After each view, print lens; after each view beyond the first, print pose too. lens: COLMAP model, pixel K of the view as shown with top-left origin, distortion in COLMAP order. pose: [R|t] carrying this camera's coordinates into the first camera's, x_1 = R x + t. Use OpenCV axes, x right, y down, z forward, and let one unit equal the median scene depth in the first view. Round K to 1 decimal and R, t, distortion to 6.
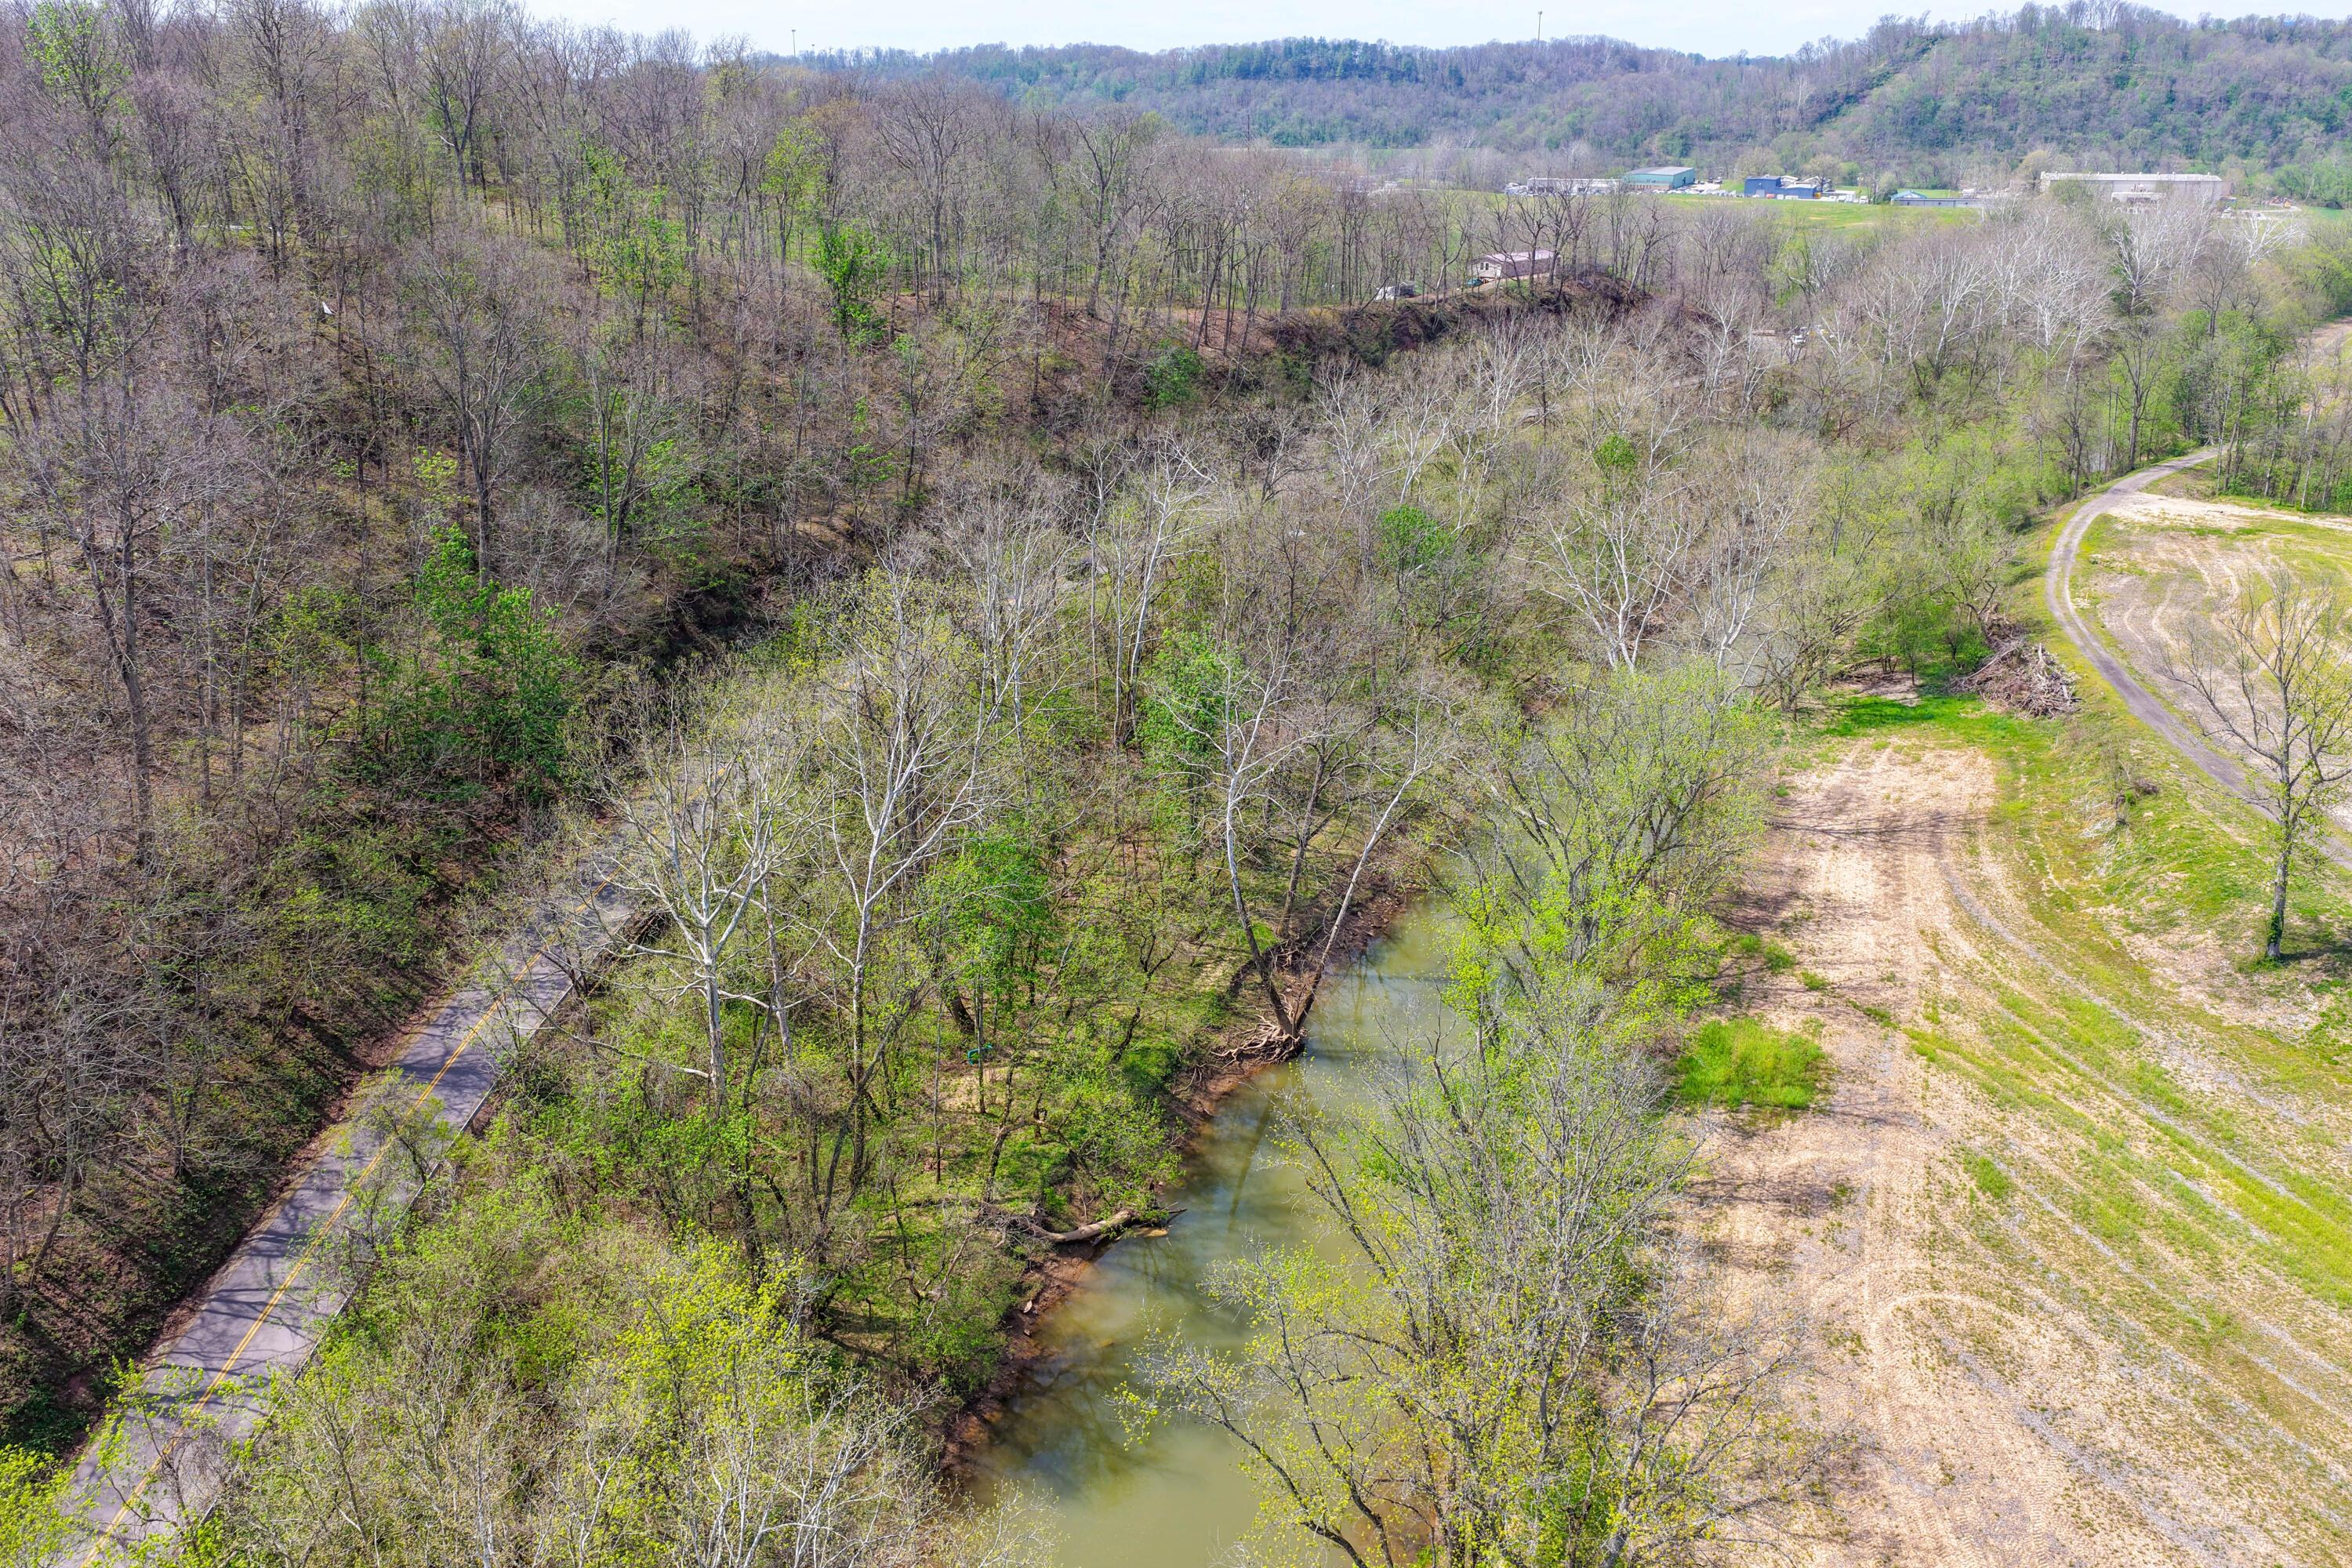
lens RADIAL K [[1906.2, 0, 1181.3], [0, 1906.2, 781.5], [0, 0, 1]] dist [-0.004419, -0.001524]
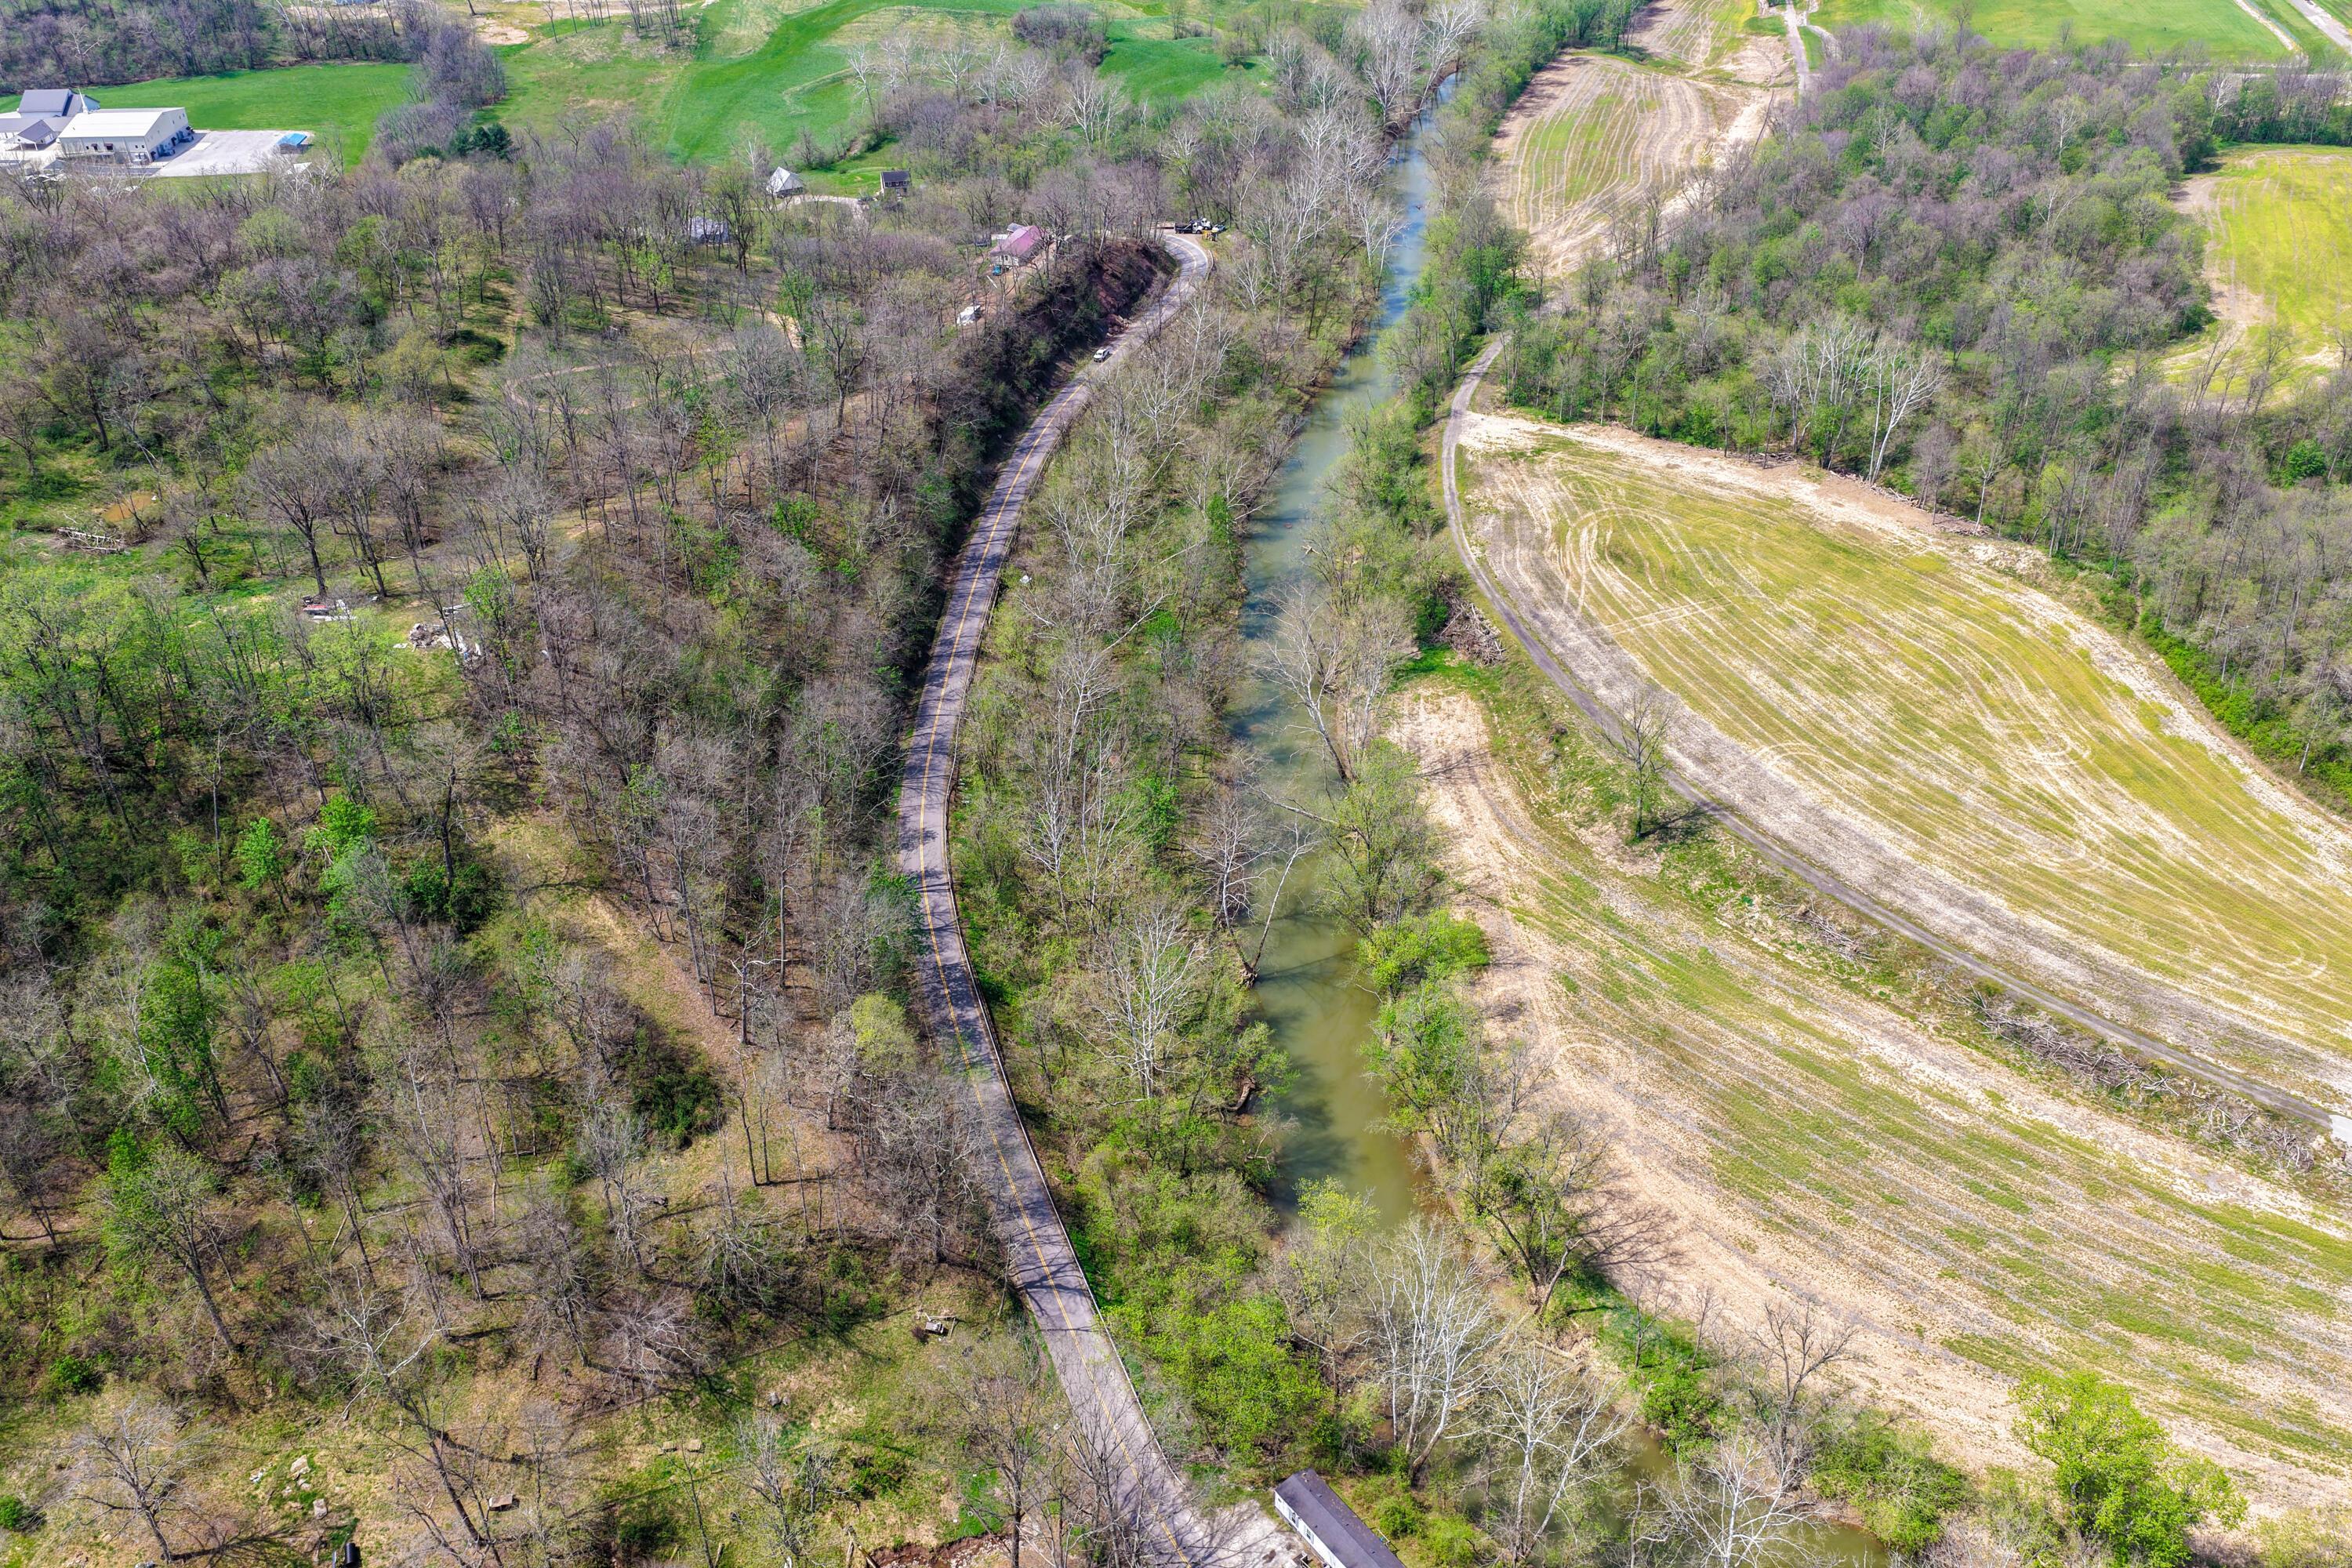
lens RADIAL K [[1906.2, 0, 1177.0], [0, 1906.2, 785.9], [0, 0, 1]] dist [-0.004419, -0.001524]
pose [[0.912026, -0.219751, 0.346293, -0.718943], [0.131798, 0.956593, 0.259923, -0.638001], [-0.388380, -0.191416, 0.901400, -0.846954]]
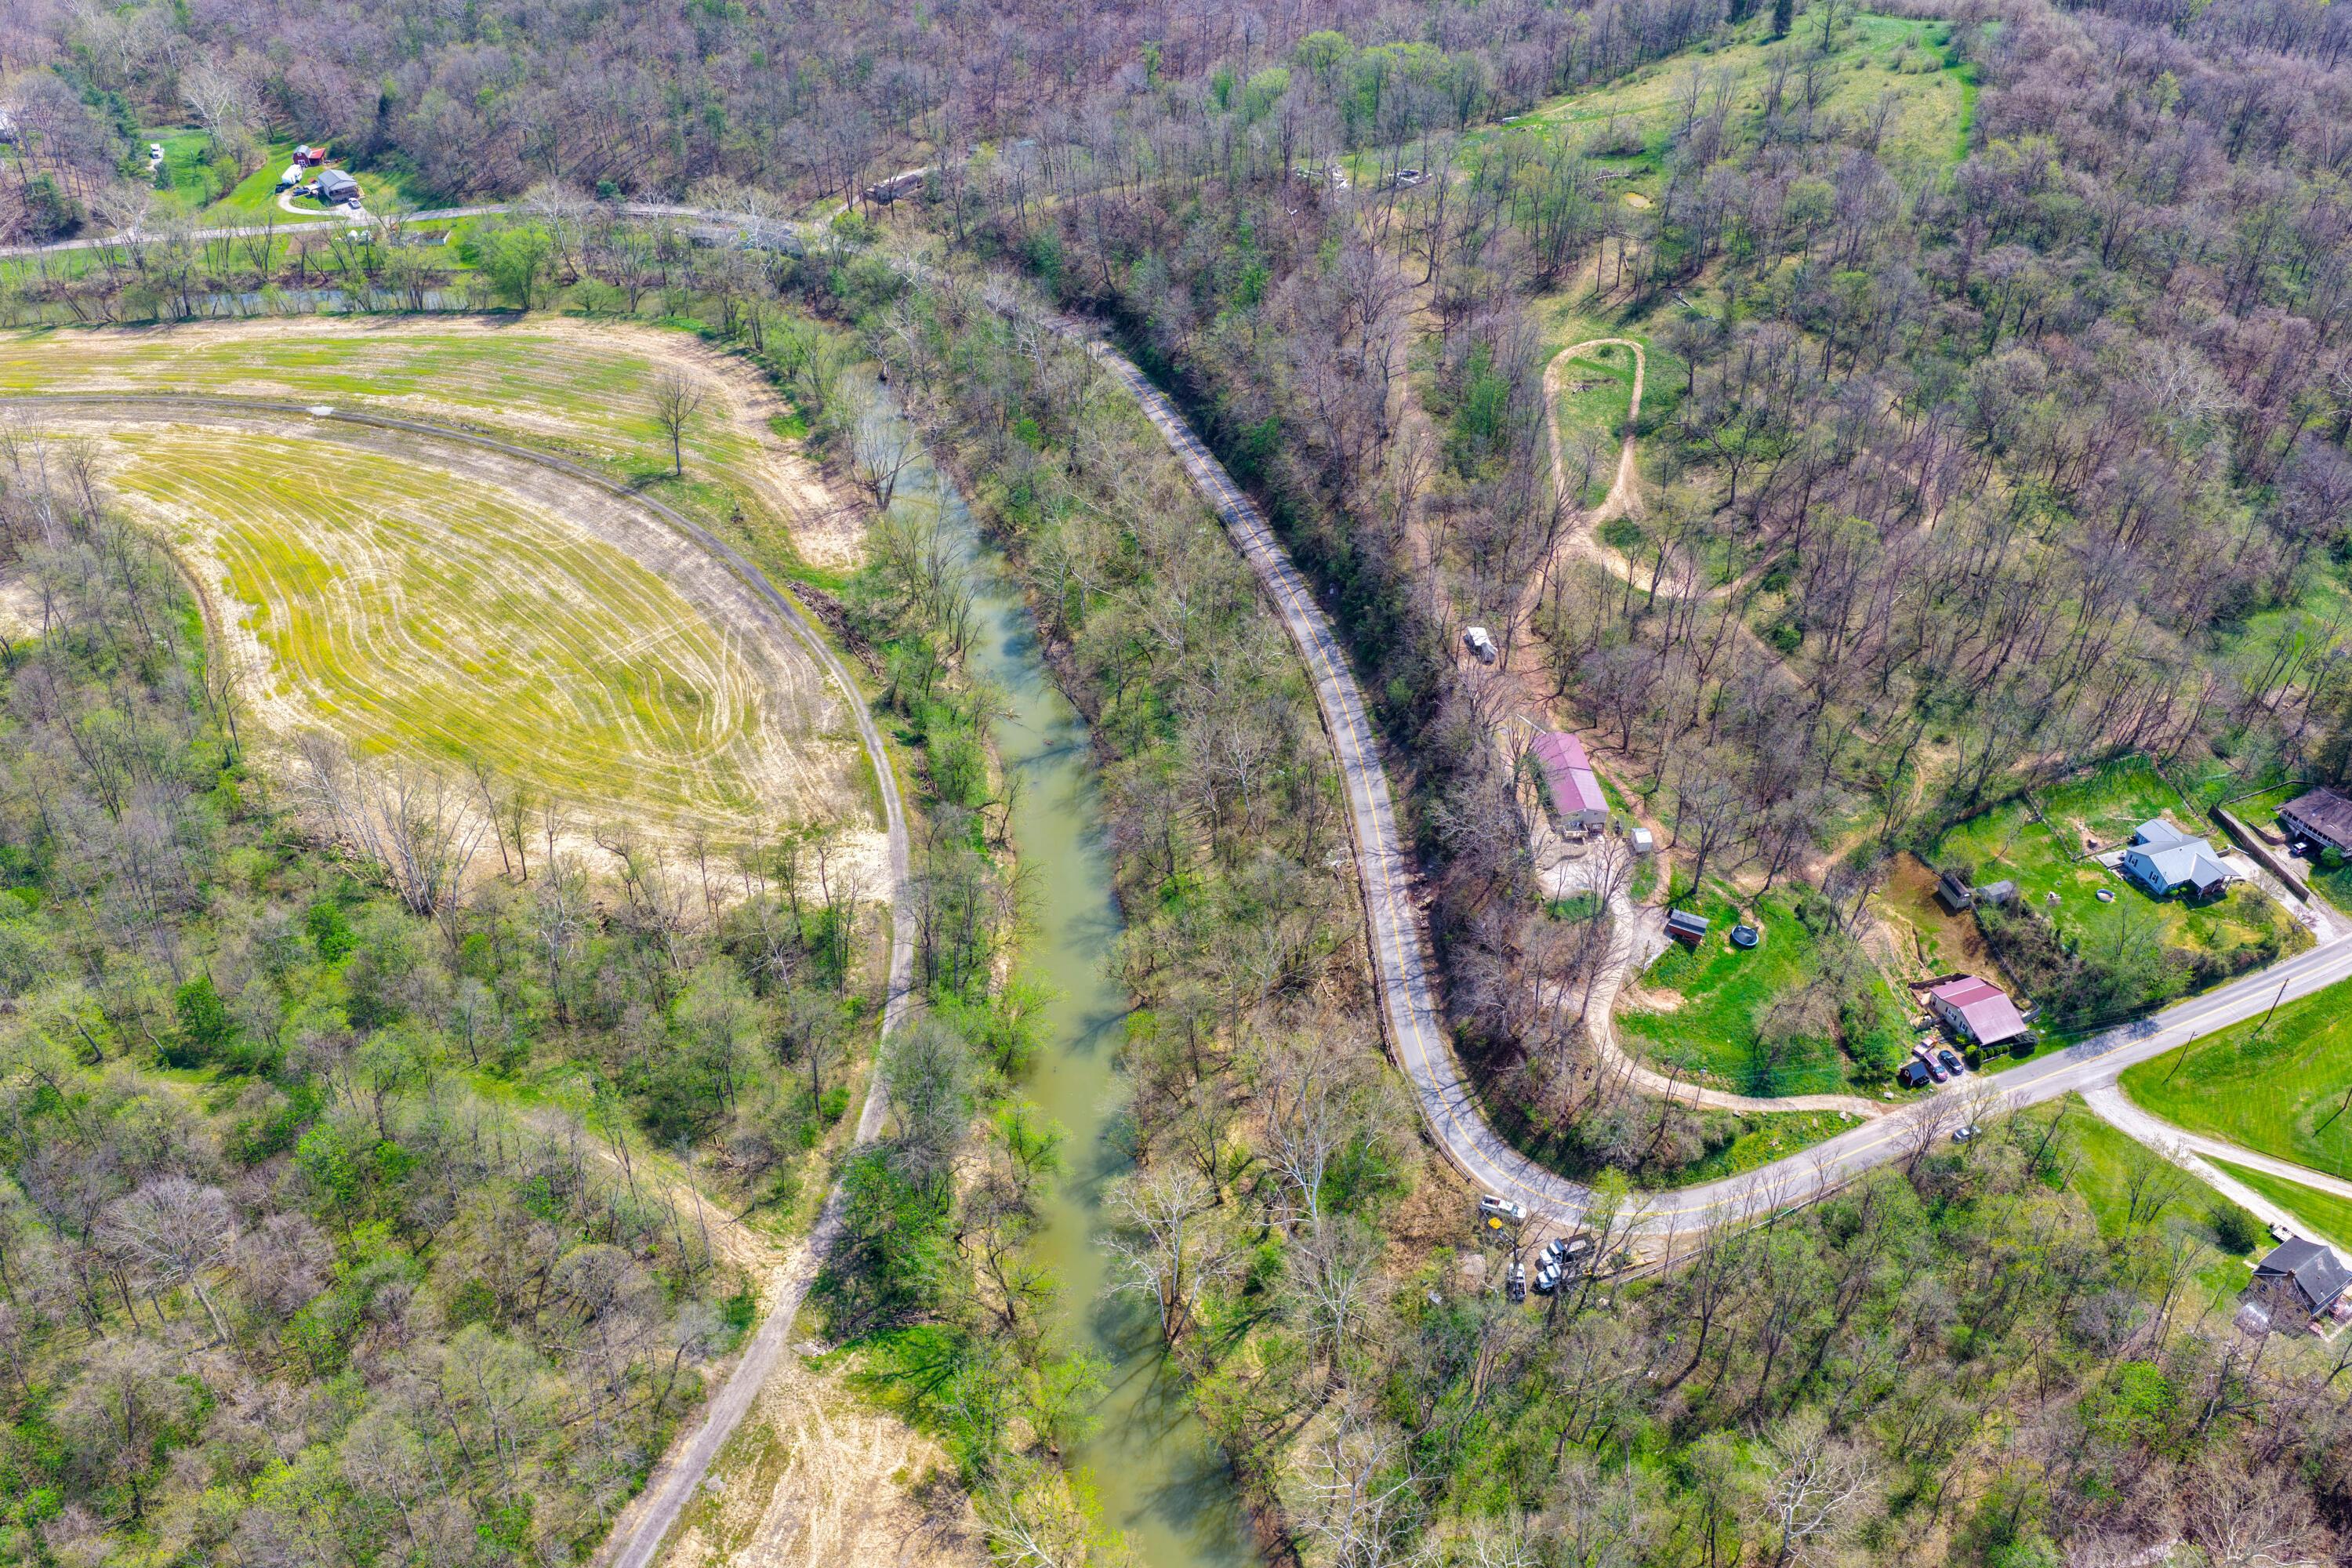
lens RADIAL K [[1906.2, 0, 1178.3], [0, 1906.2, 785.4], [0, 0, 1]] dist [-0.004419, -0.001524]
pose [[-0.690715, 0.451462, -0.564885, 2.164695], [-0.226443, 0.606845, 0.761881, -2.421073], [0.686758, 0.654157, -0.316926, 3.096965]]
